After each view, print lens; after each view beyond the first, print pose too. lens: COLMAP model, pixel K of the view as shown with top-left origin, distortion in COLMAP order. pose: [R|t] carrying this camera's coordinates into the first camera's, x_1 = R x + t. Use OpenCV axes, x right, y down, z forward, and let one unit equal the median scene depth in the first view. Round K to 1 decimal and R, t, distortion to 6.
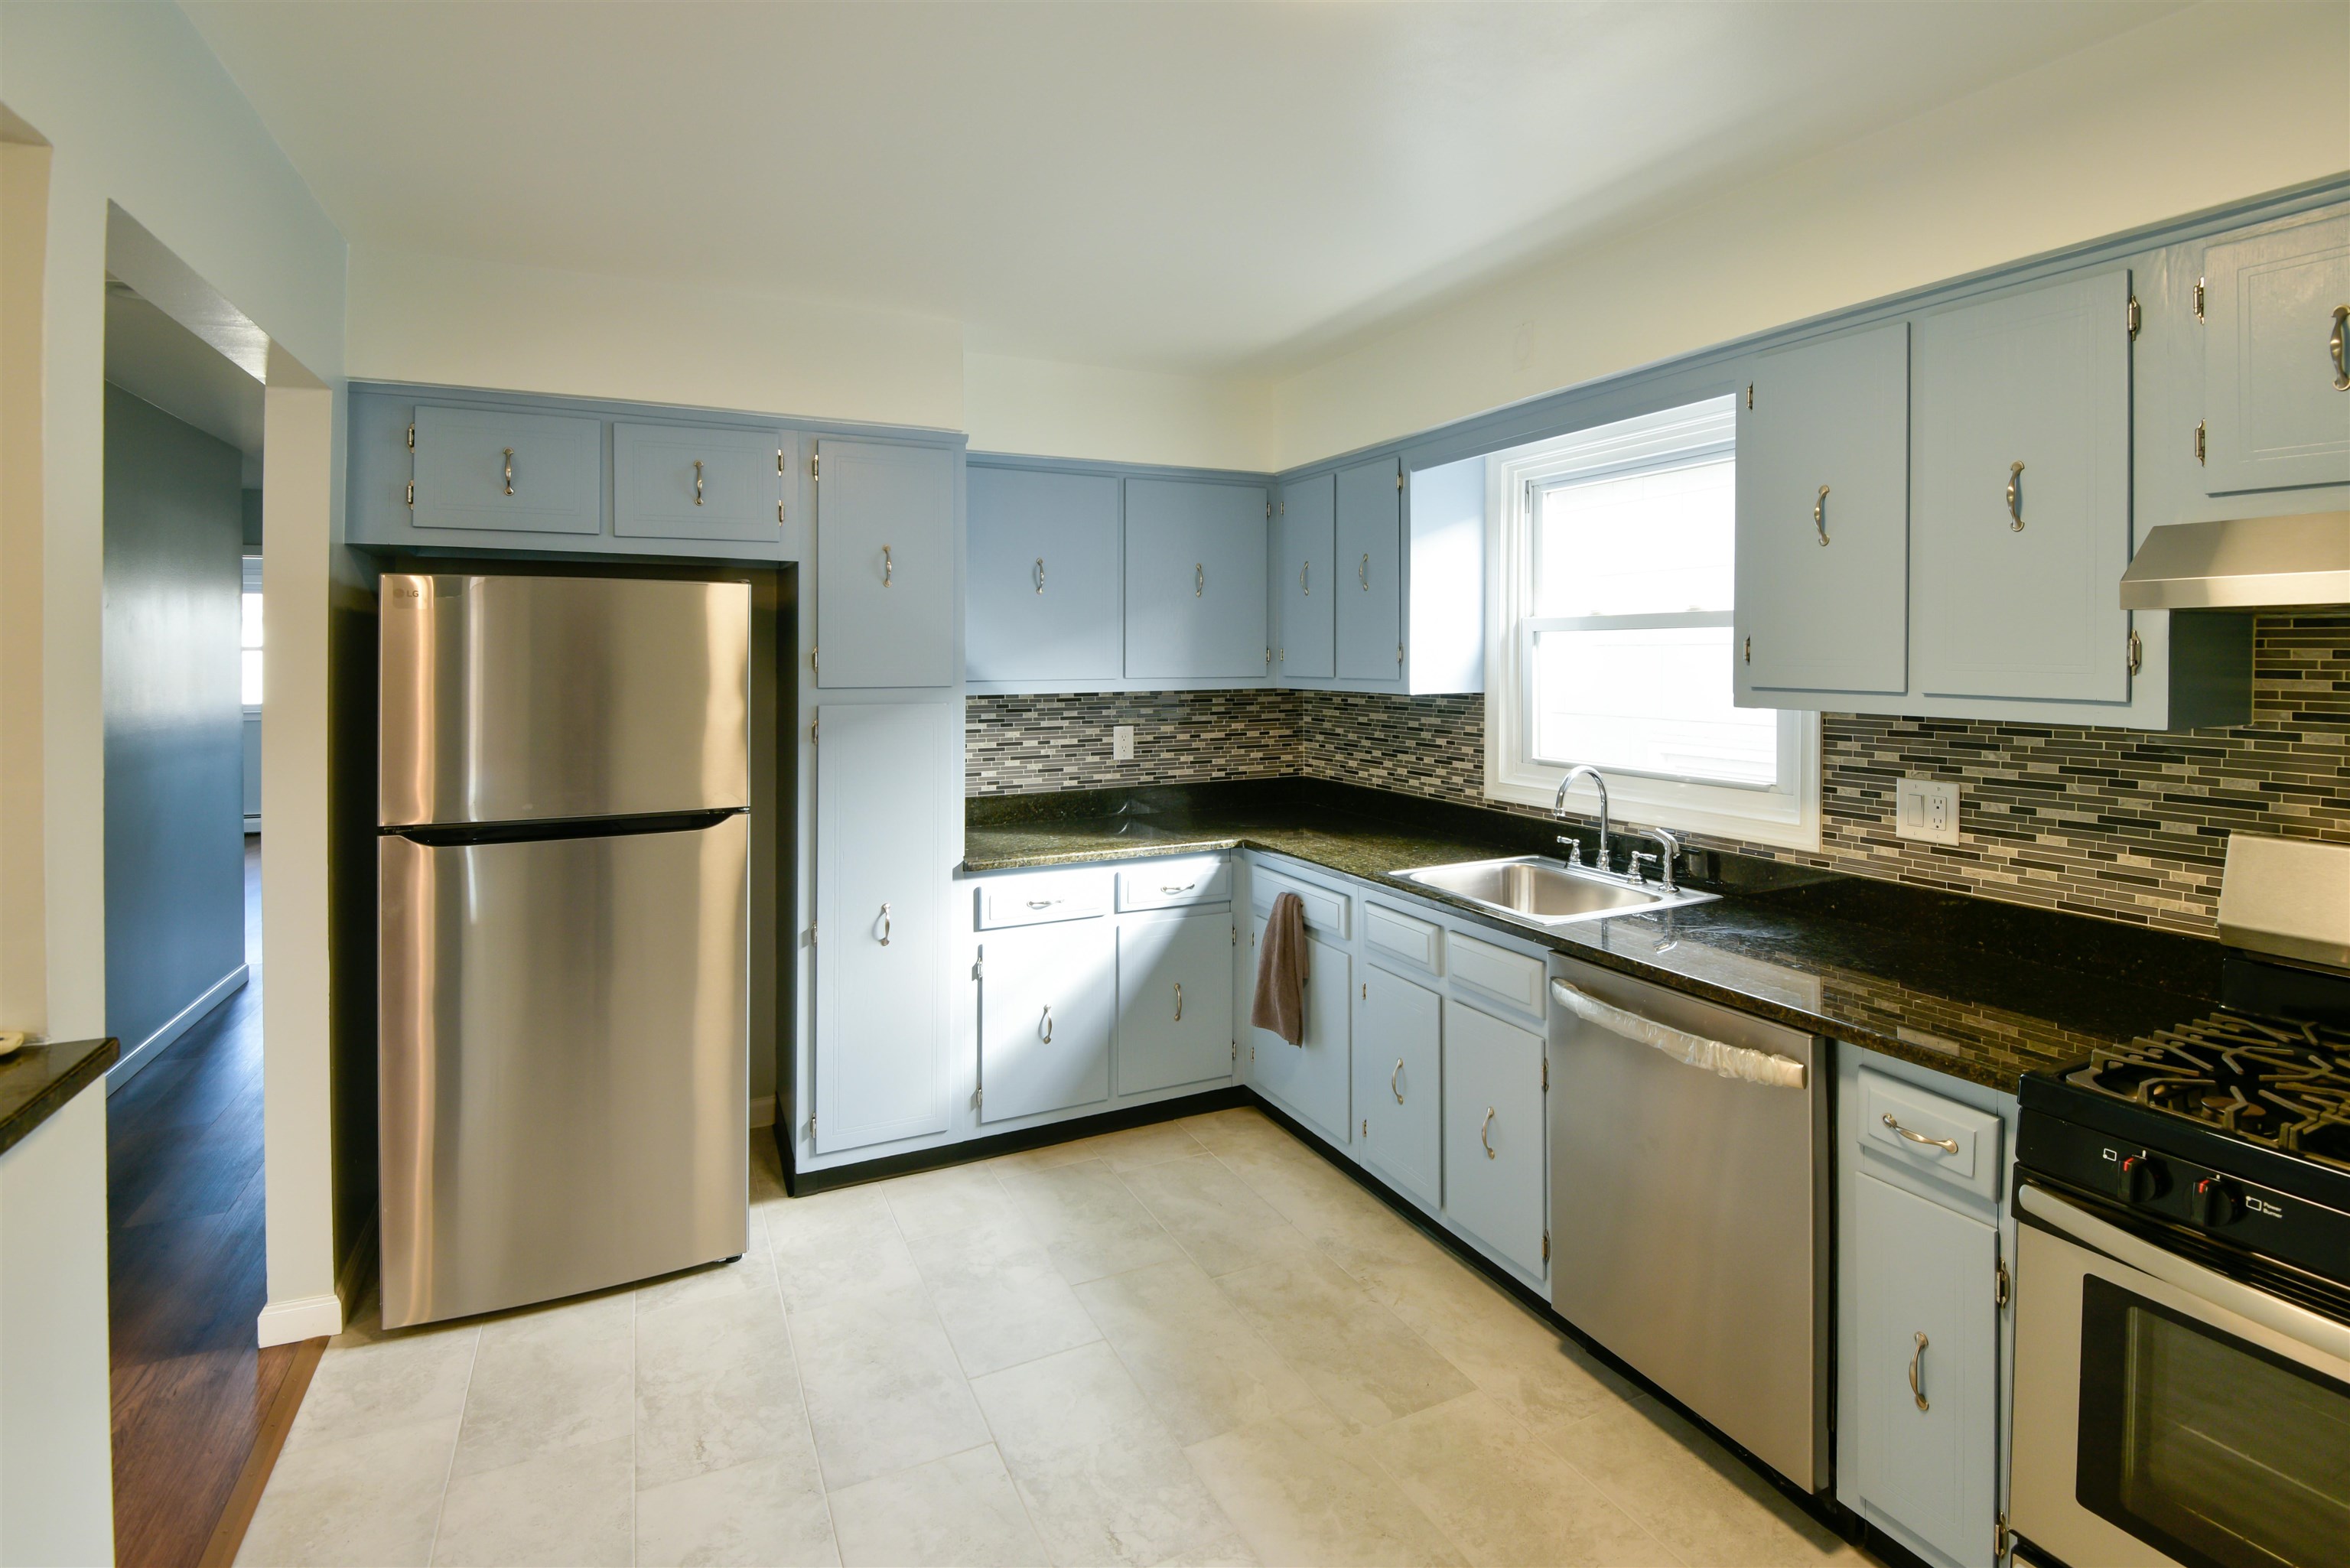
lens RADIAL K [[1120.4, 0, 1189.1], [0, 1120.4, 673.9], [0, 0, 1]] dist [0.002783, -0.018970]
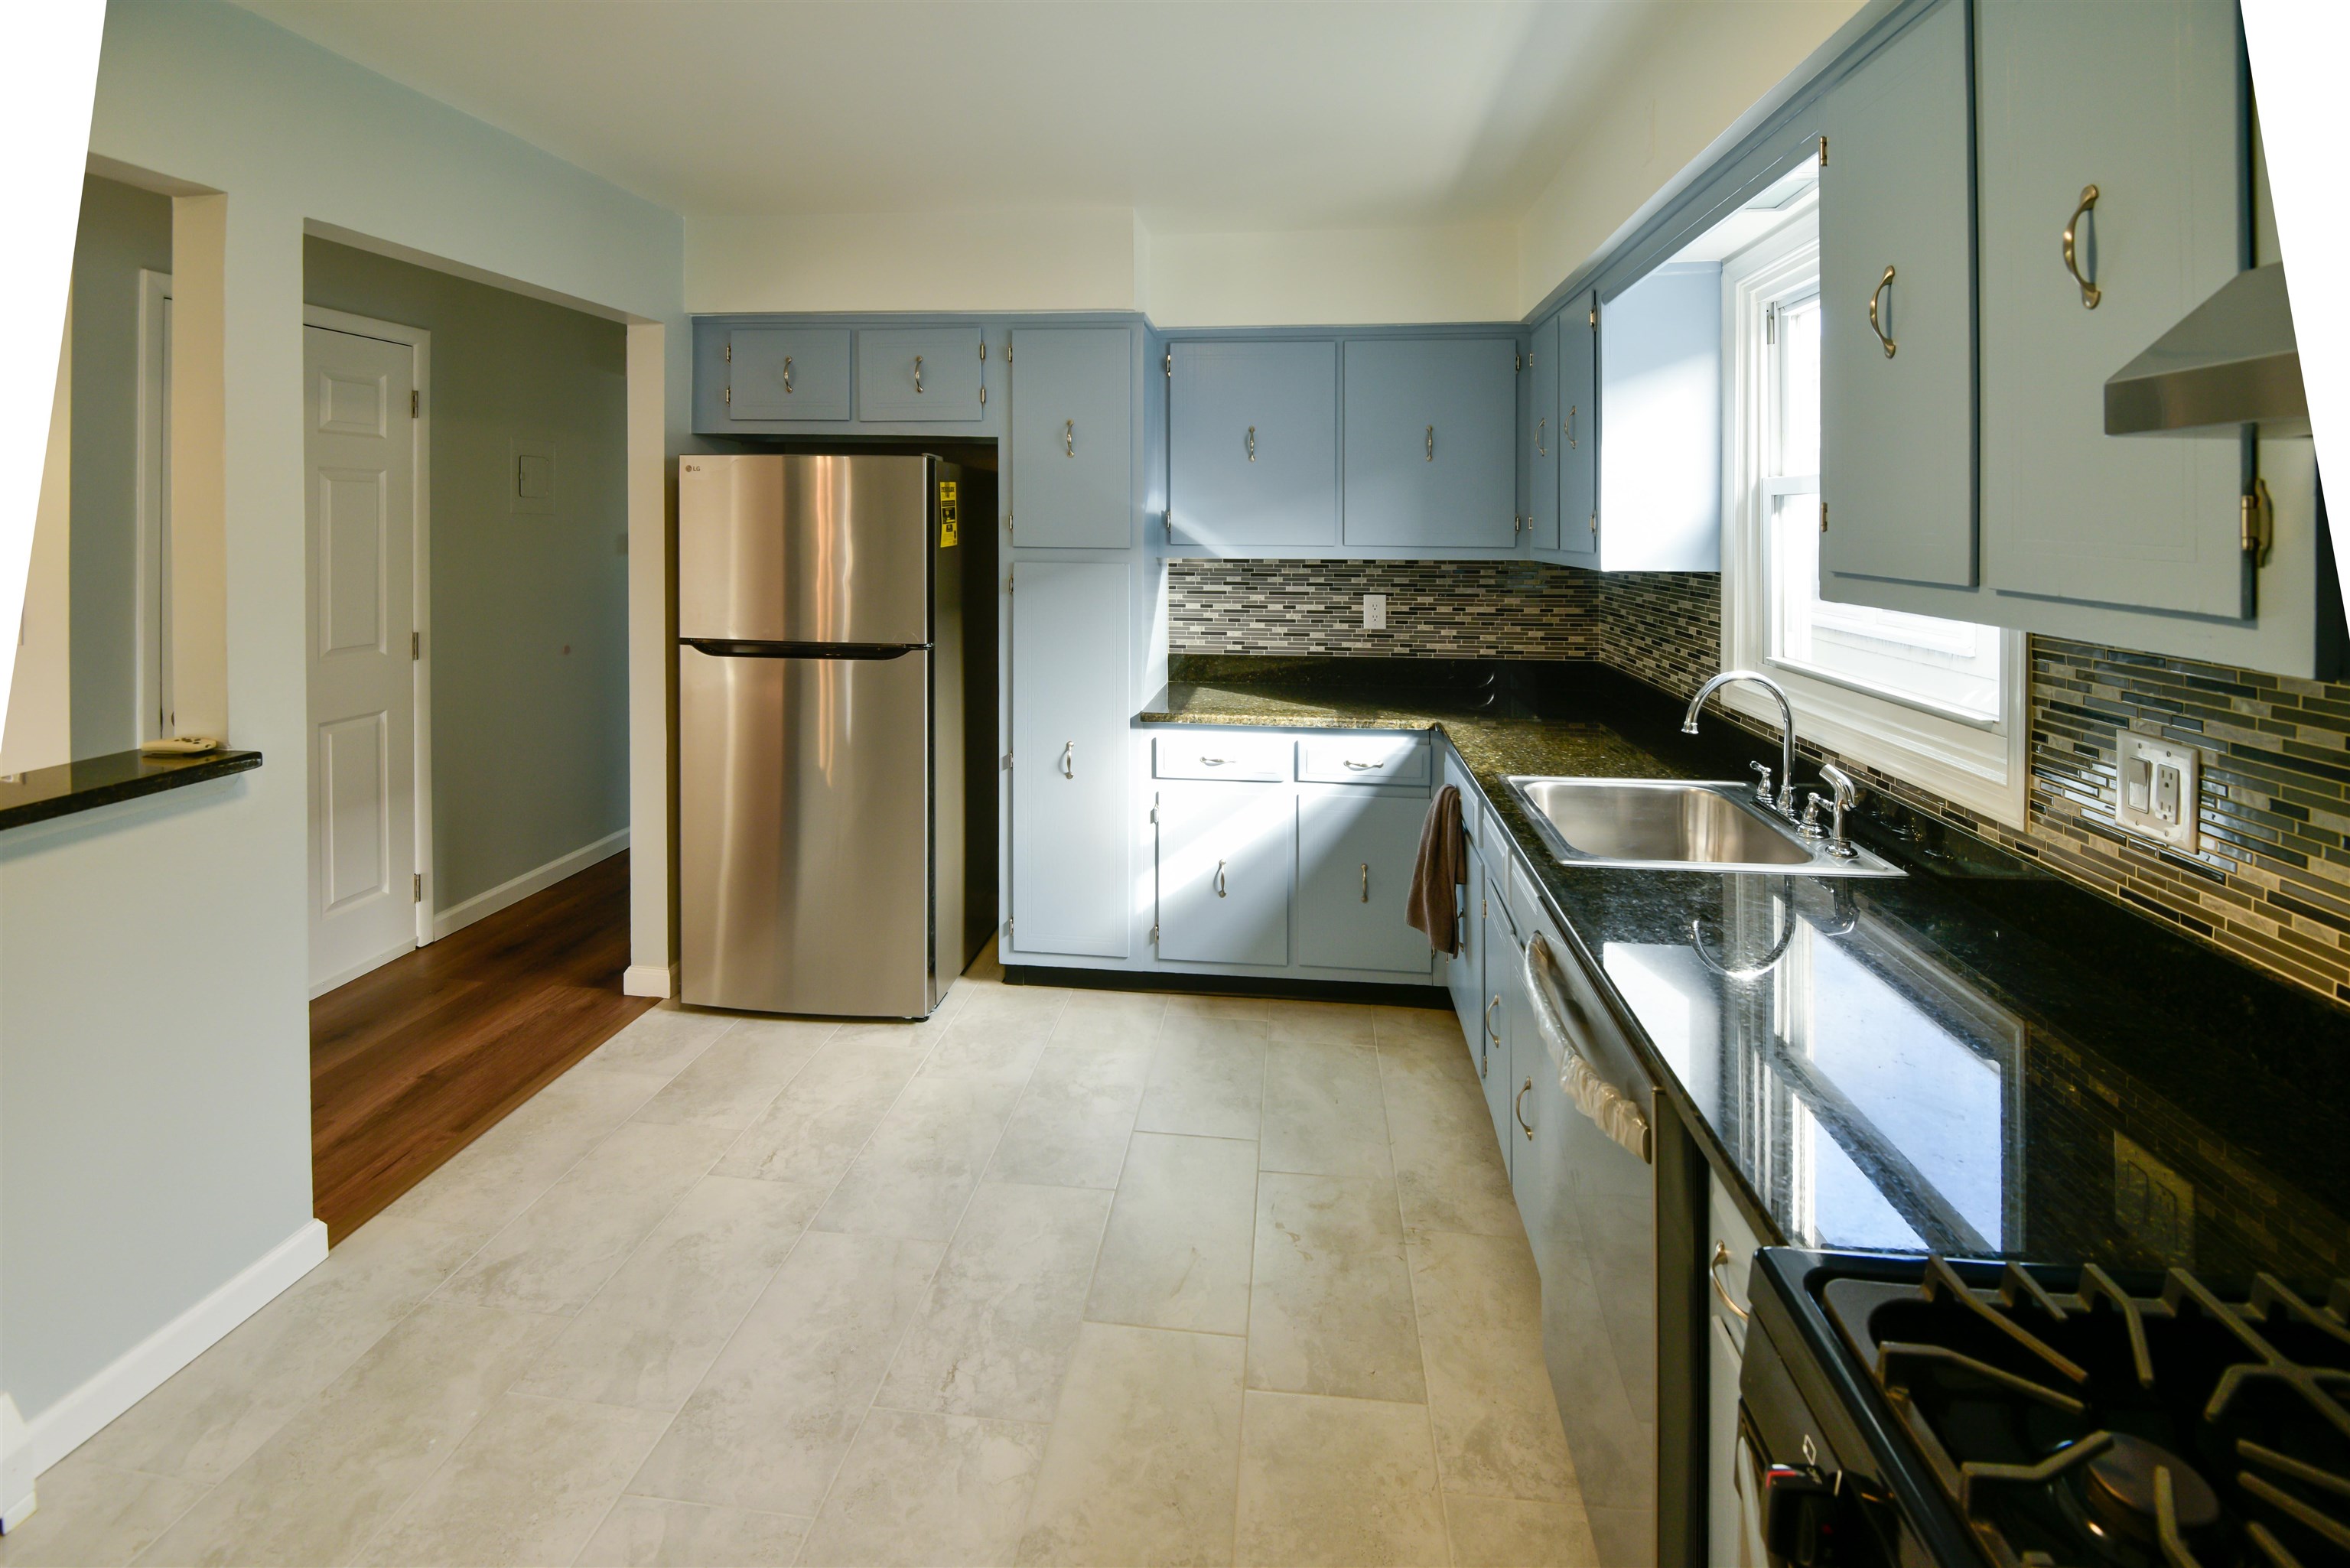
lens RADIAL K [[1049.2, 0, 1177.0], [0, 1049.2, 543.0], [0, 0, 1]] dist [0.000227, -0.000602]
pose [[0.842644, 0.020368, -0.538085, 0.362885], [-0.019793, 0.999781, 0.006847, -0.001929], [0.538107, 0.004881, 0.842863, 0.168586]]
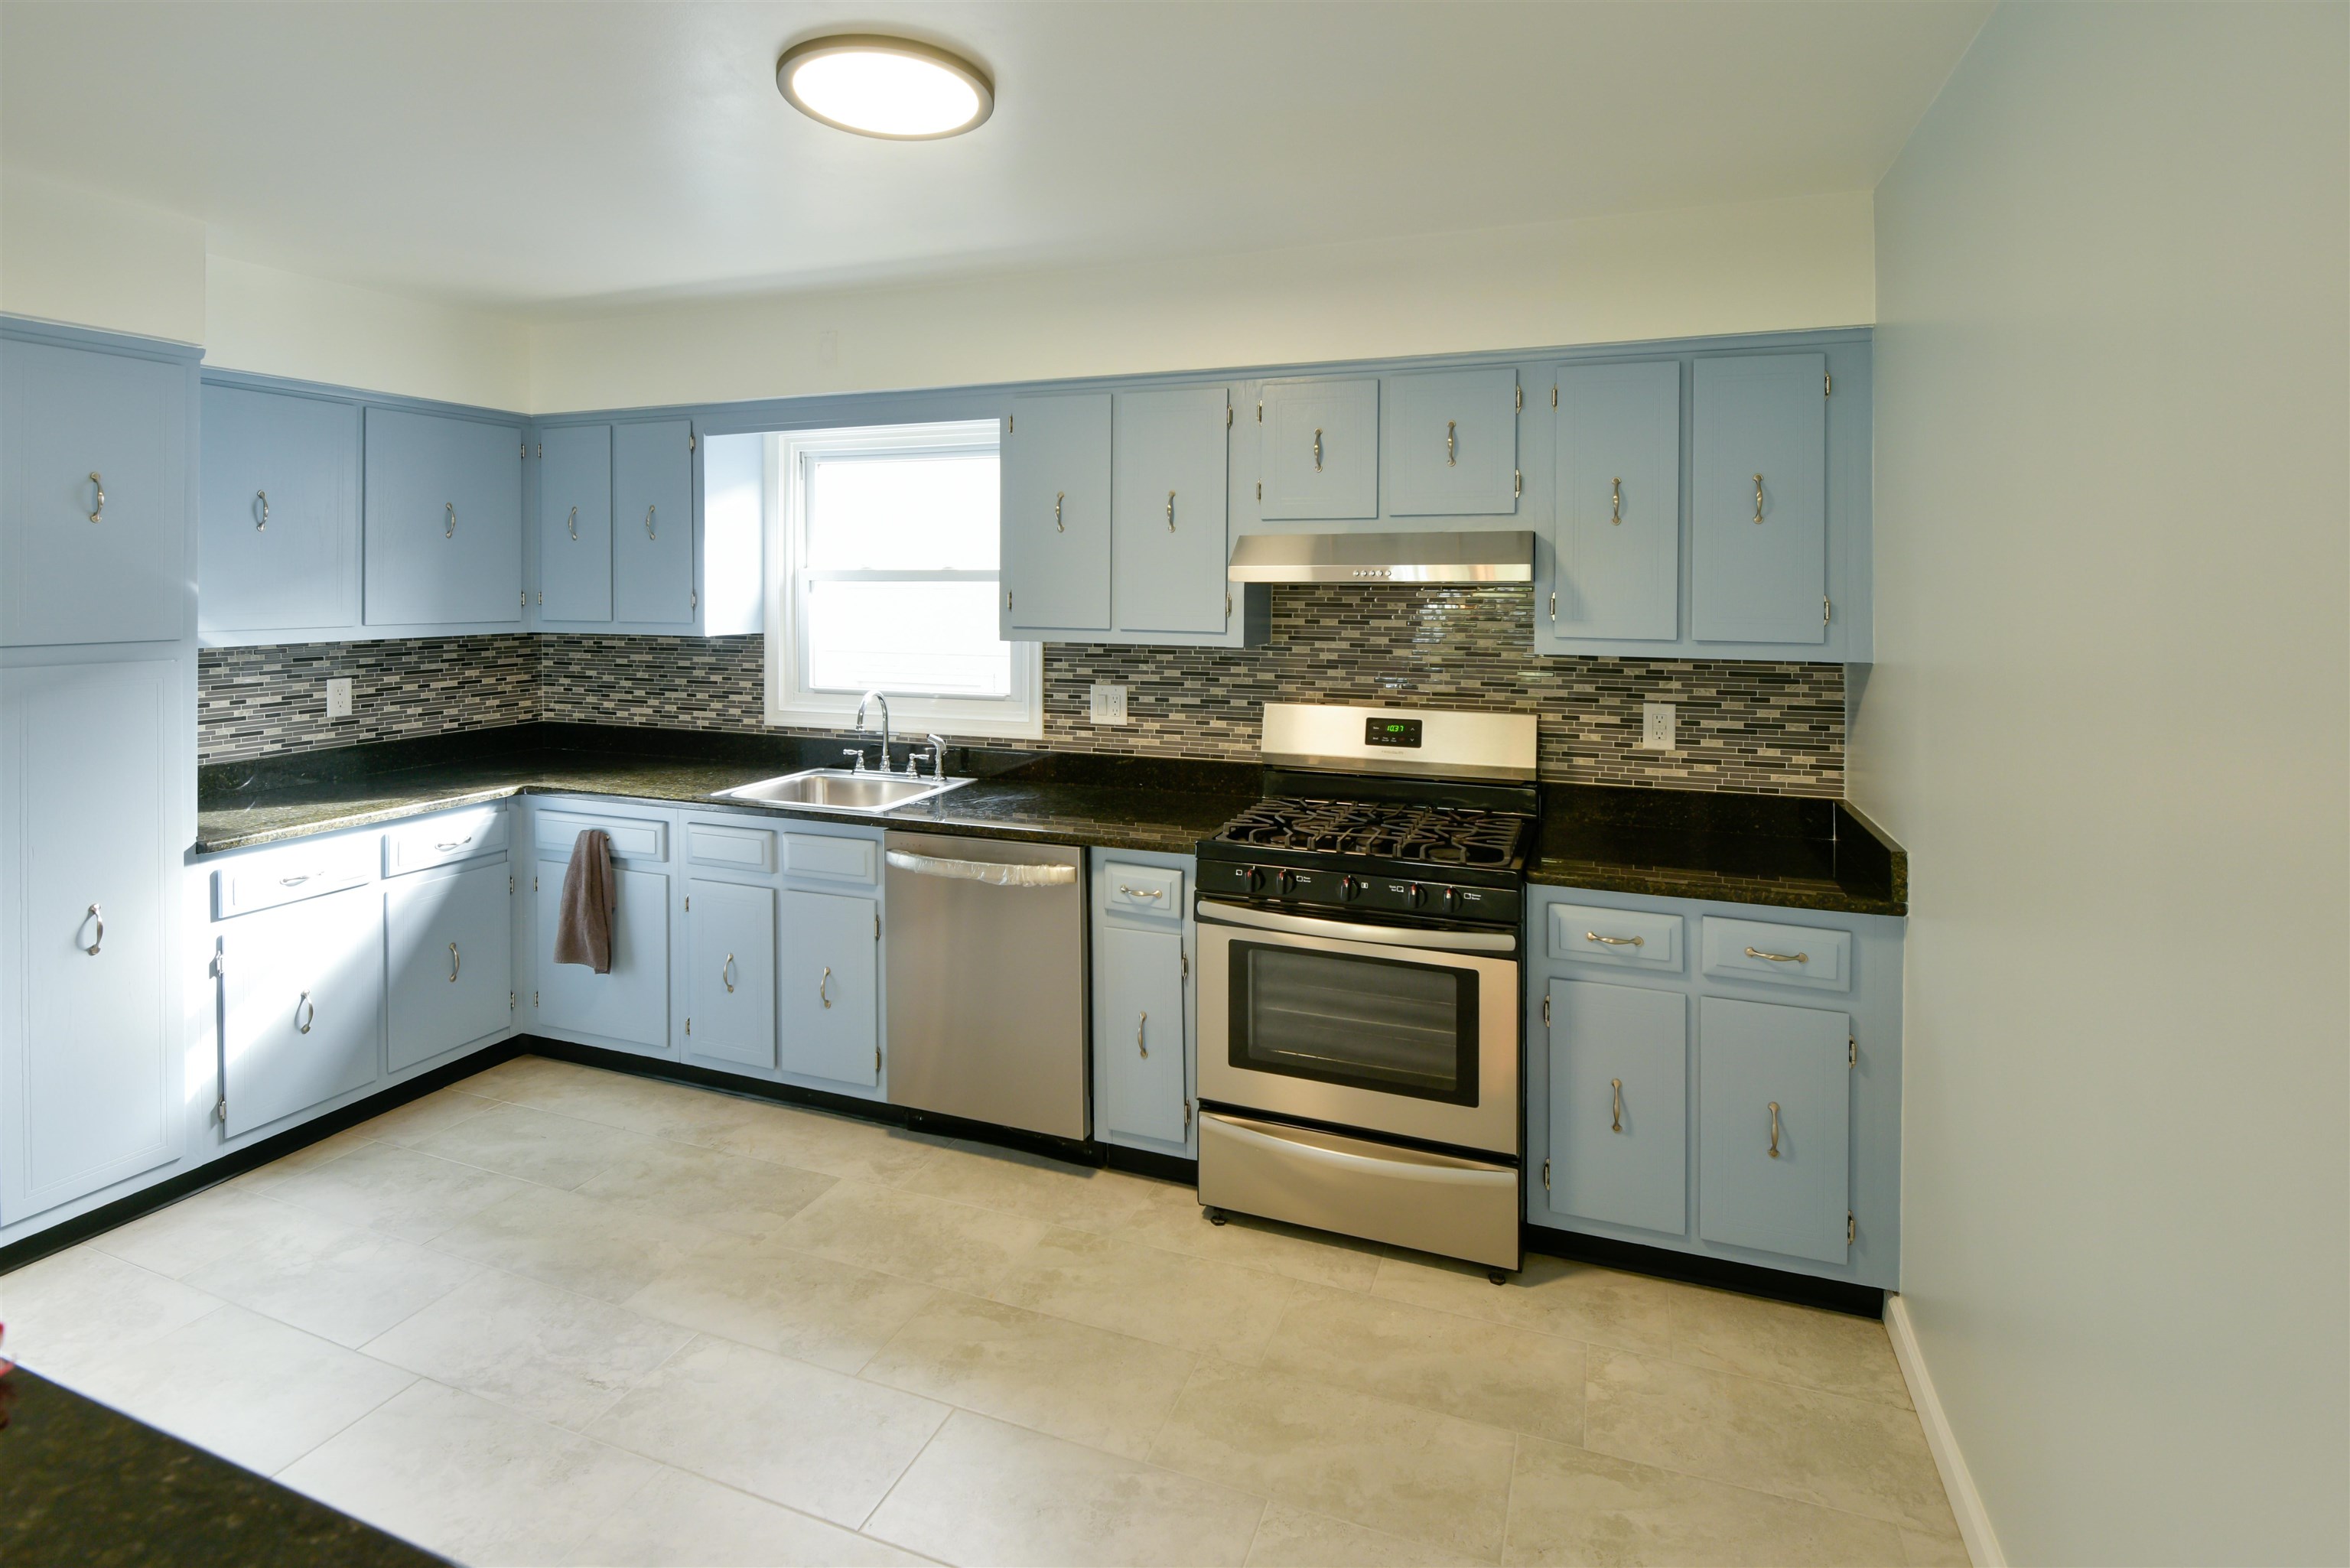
lens RADIAL K [[1147.7, 0, 1179.6], [0, 1147.7, 621.8], [0, 0, 1]] dist [0.000970, -0.017754]
pose [[0.725060, -0.015454, 0.688512, -0.250268], [0.006195, 0.999854, 0.015918, -0.011395], [-0.688658, -0.007276, 0.725050, -0.150207]]
